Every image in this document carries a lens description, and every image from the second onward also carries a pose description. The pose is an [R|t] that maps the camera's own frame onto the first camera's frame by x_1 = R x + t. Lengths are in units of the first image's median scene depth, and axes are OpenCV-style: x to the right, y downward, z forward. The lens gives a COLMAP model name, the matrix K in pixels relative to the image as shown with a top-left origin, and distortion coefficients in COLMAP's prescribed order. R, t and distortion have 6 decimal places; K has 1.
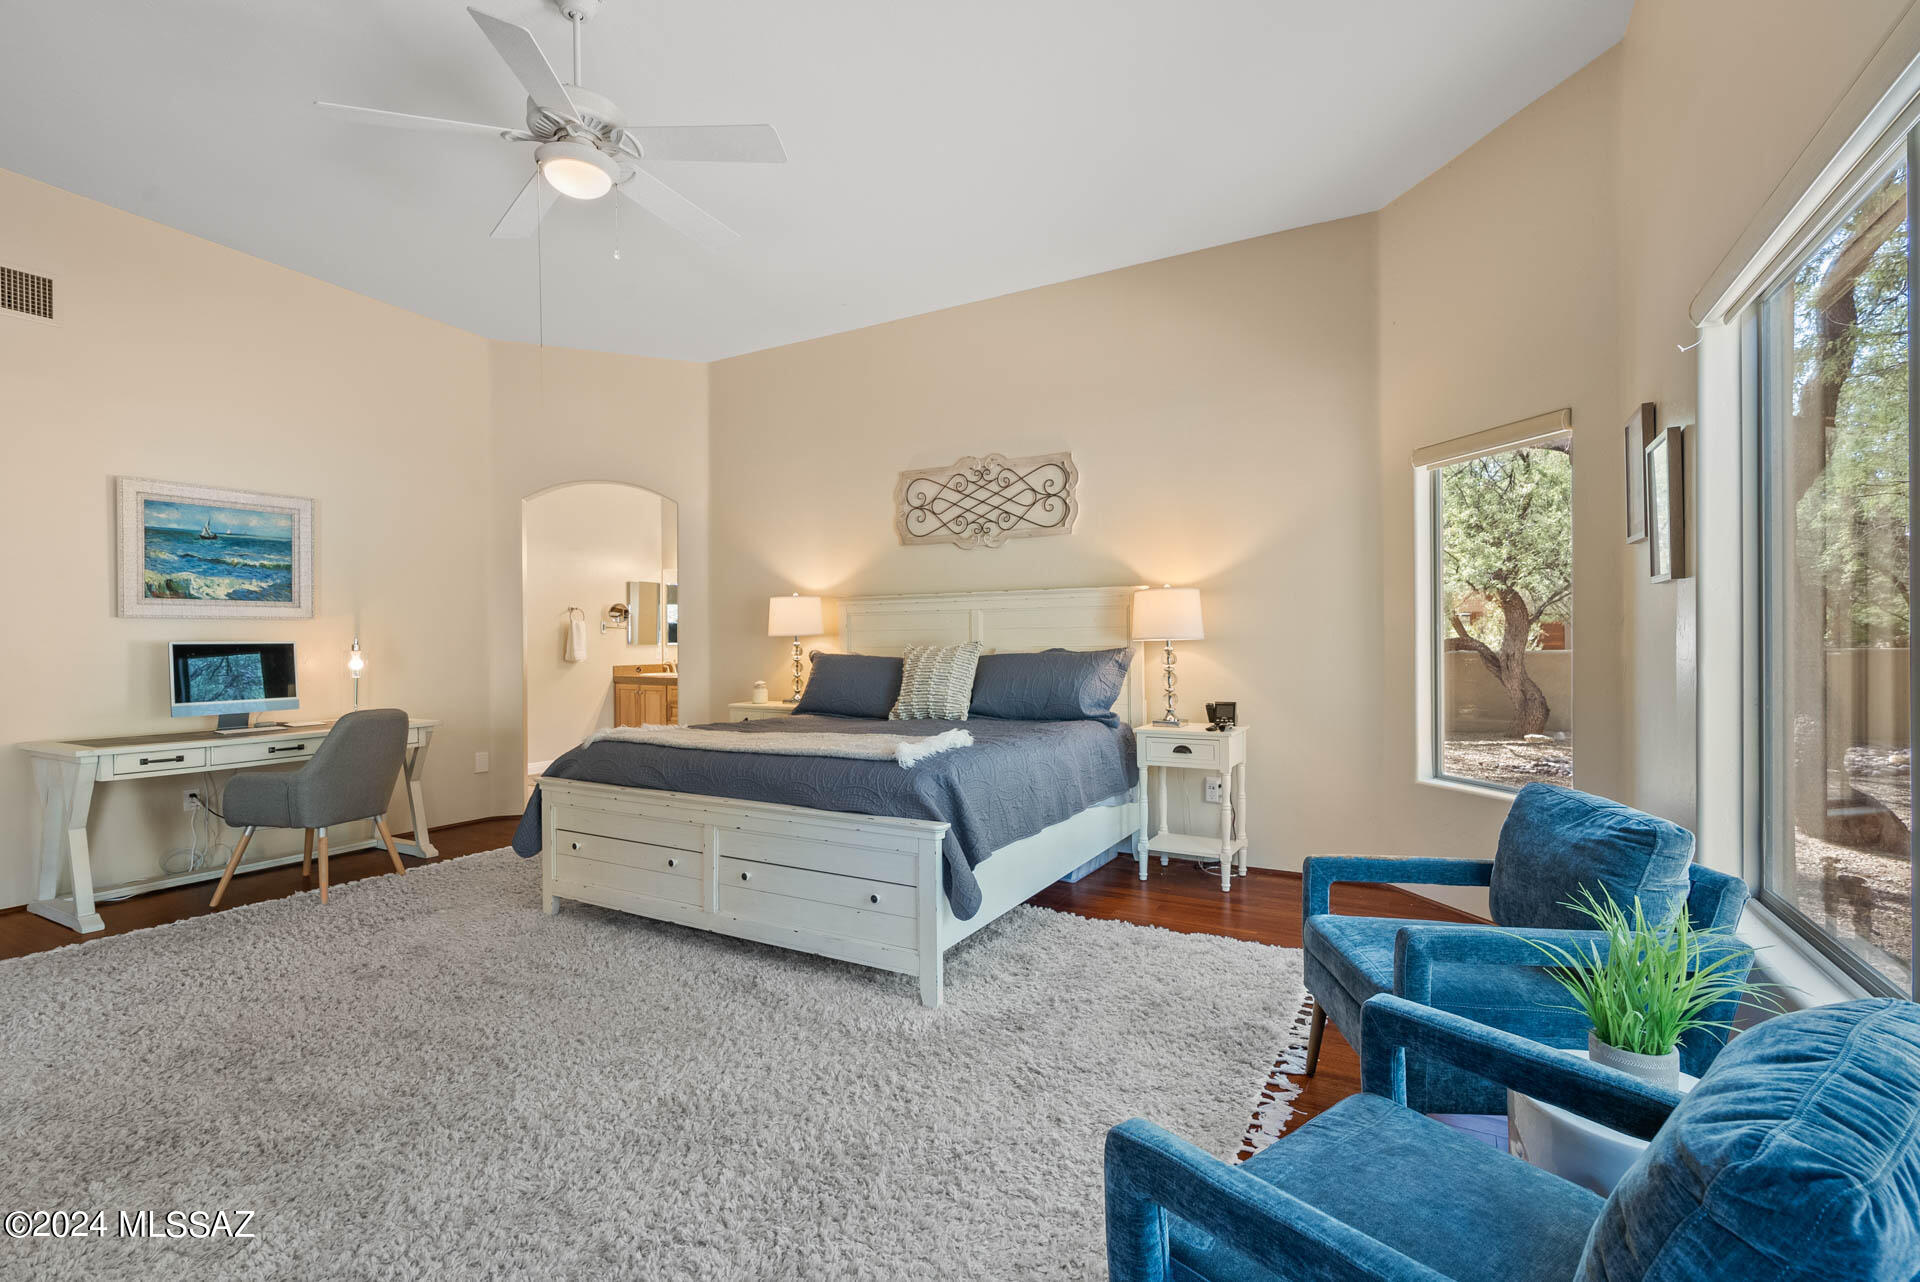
lens RADIAL K [[878.4, 0, 961.8], [0, 878.4, 639.5], [0, 0, 1]] dist [-0.008755, 0.003669]
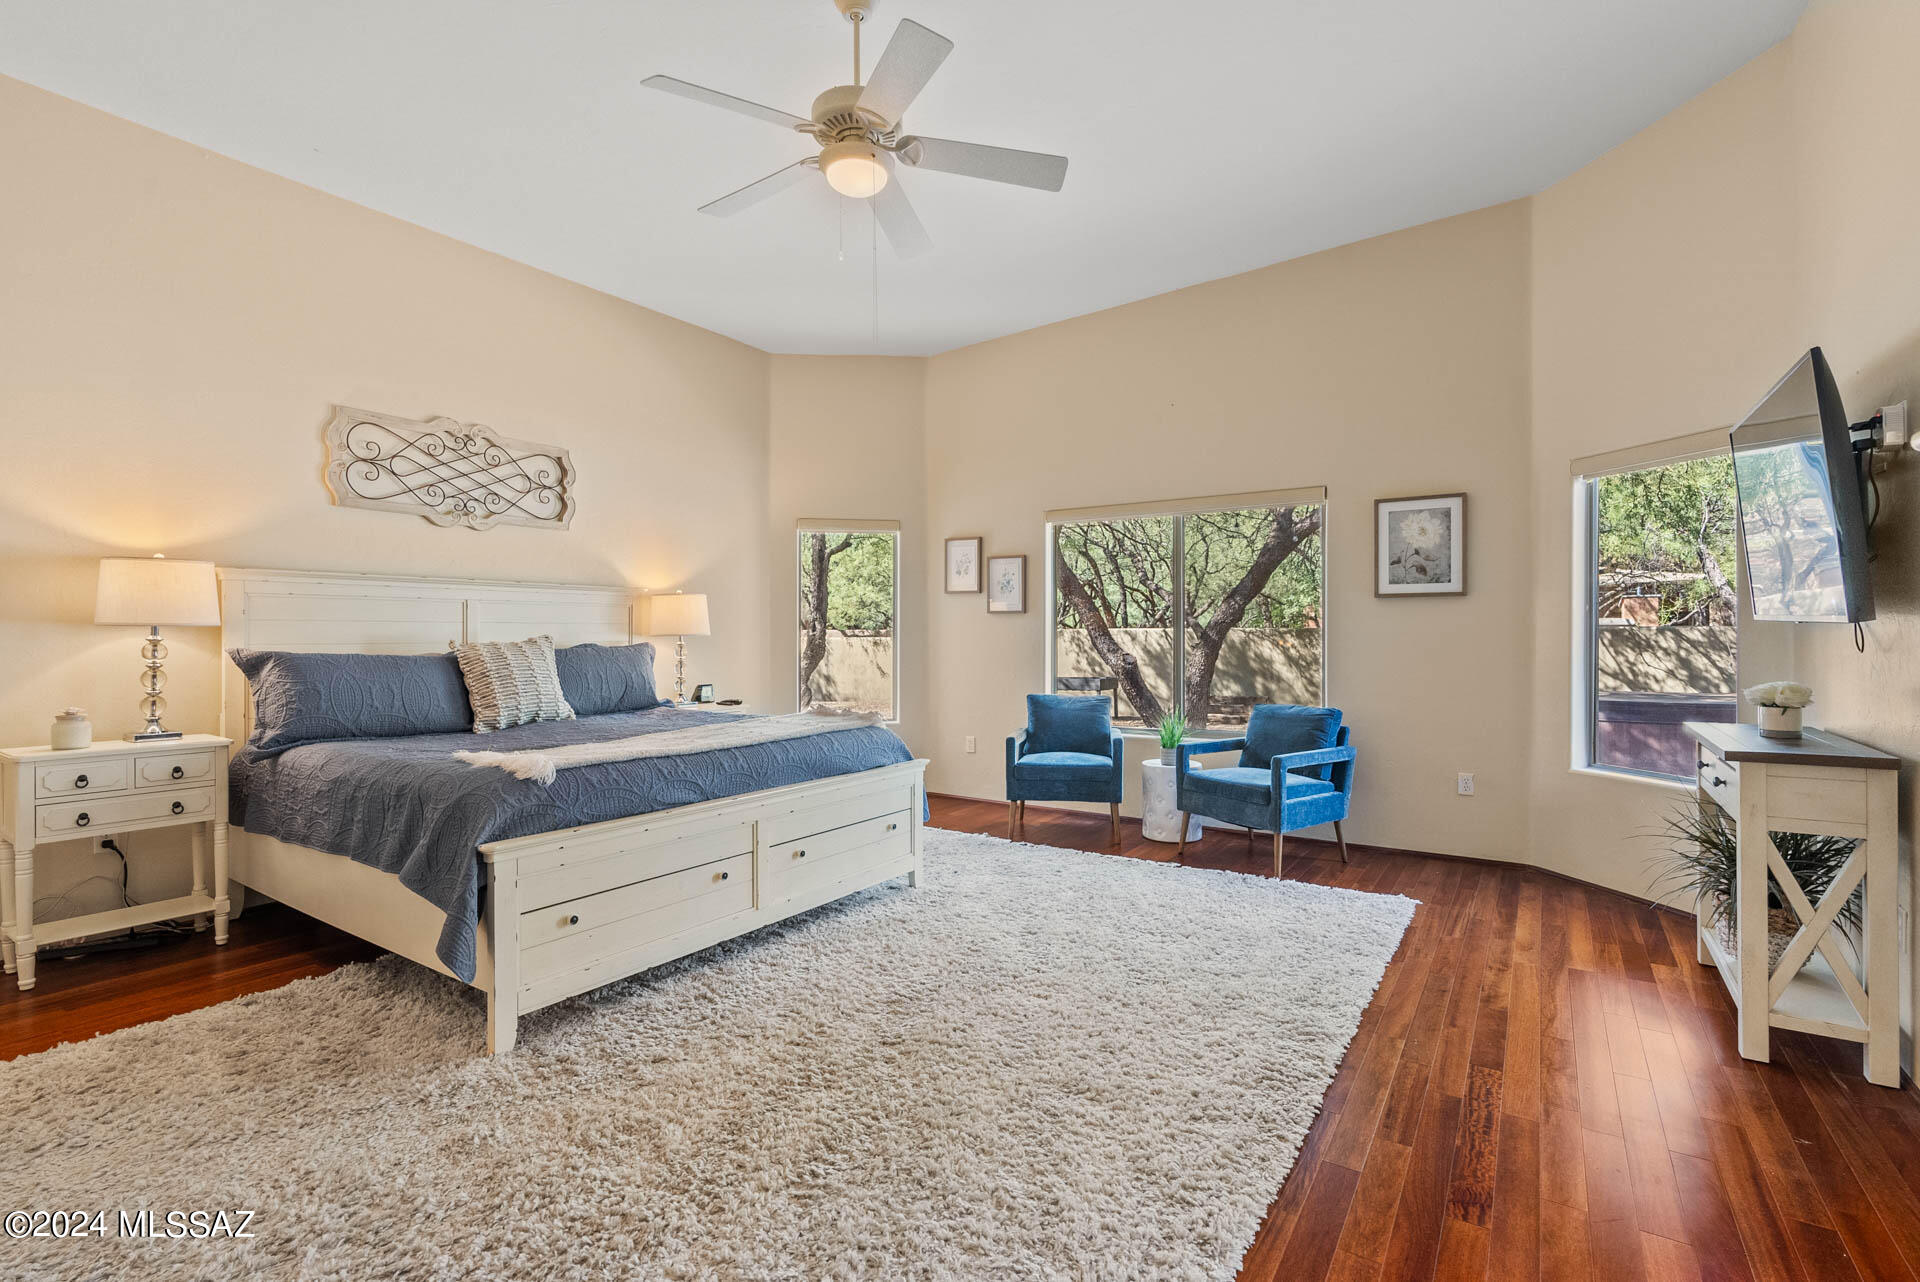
lens RADIAL K [[878.4, 0, 955.1], [0, 878.4, 653.0], [0, 0, 1]] dist [-0.008755, 0.003669]
pose [[0.070522, -0.013278, 0.997422, -0.810934], [-0.001264, 0.999909, 0.013400, 0.005998], [-0.997509, -0.002206, 0.070499, 0.460987]]
